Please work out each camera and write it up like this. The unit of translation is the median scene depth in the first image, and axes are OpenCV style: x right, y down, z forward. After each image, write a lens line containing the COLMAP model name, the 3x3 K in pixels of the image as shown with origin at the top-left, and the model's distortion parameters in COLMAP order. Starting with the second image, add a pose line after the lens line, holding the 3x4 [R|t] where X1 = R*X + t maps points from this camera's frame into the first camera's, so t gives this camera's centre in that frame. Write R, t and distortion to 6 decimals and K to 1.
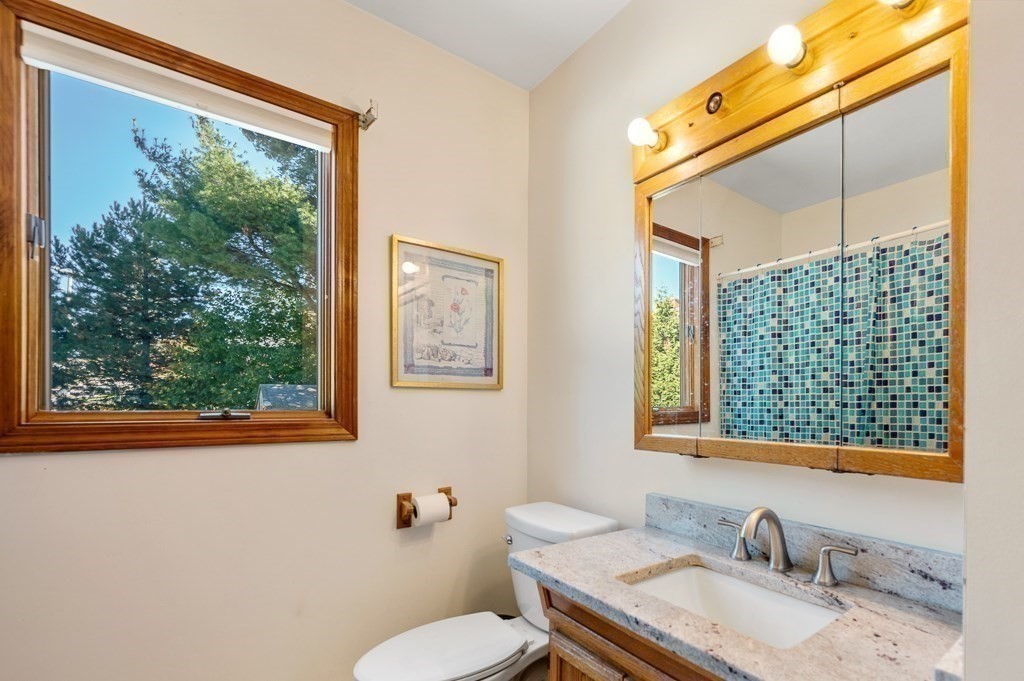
lens RADIAL K [[407.9, 0, 533.1], [0, 407.9, 406.4], [0, 0, 1]] dist [0.001287, 0.000770]
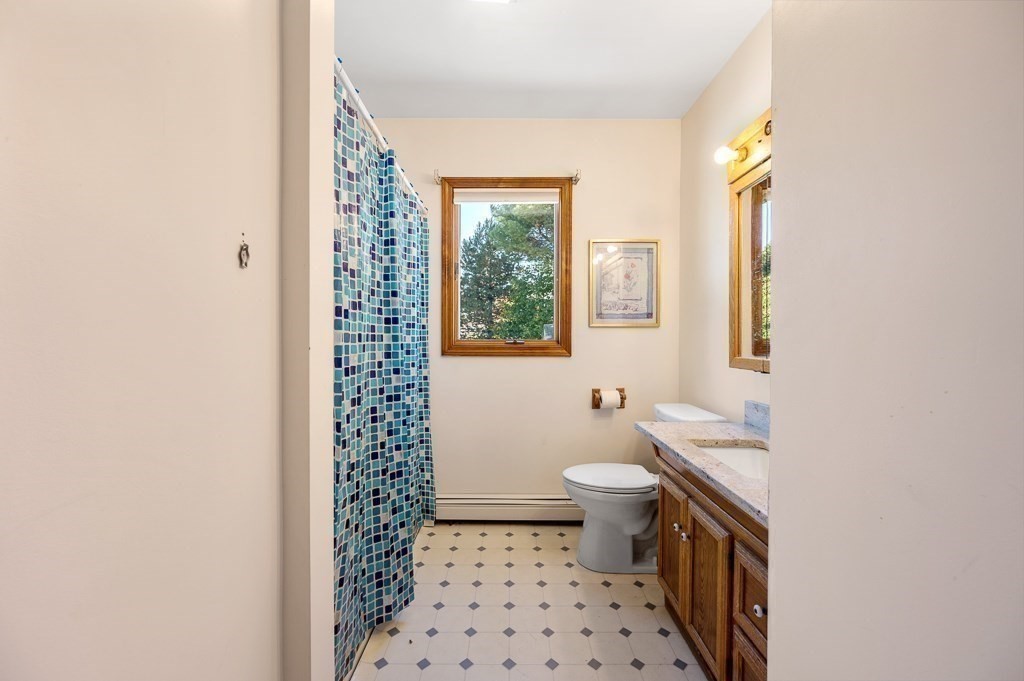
lens RADIAL K [[415.2, 0, 510.7], [0, 415.2, 340.2], [0, 0, 1]] dist [0.001616, 0.000064]
pose [[0.753666, 0.002931, -0.657251, 0.523677], [-0.002434, 0.999996, 0.001669, 0.006529], [0.657253, 0.000342, 0.753670, -0.515192]]
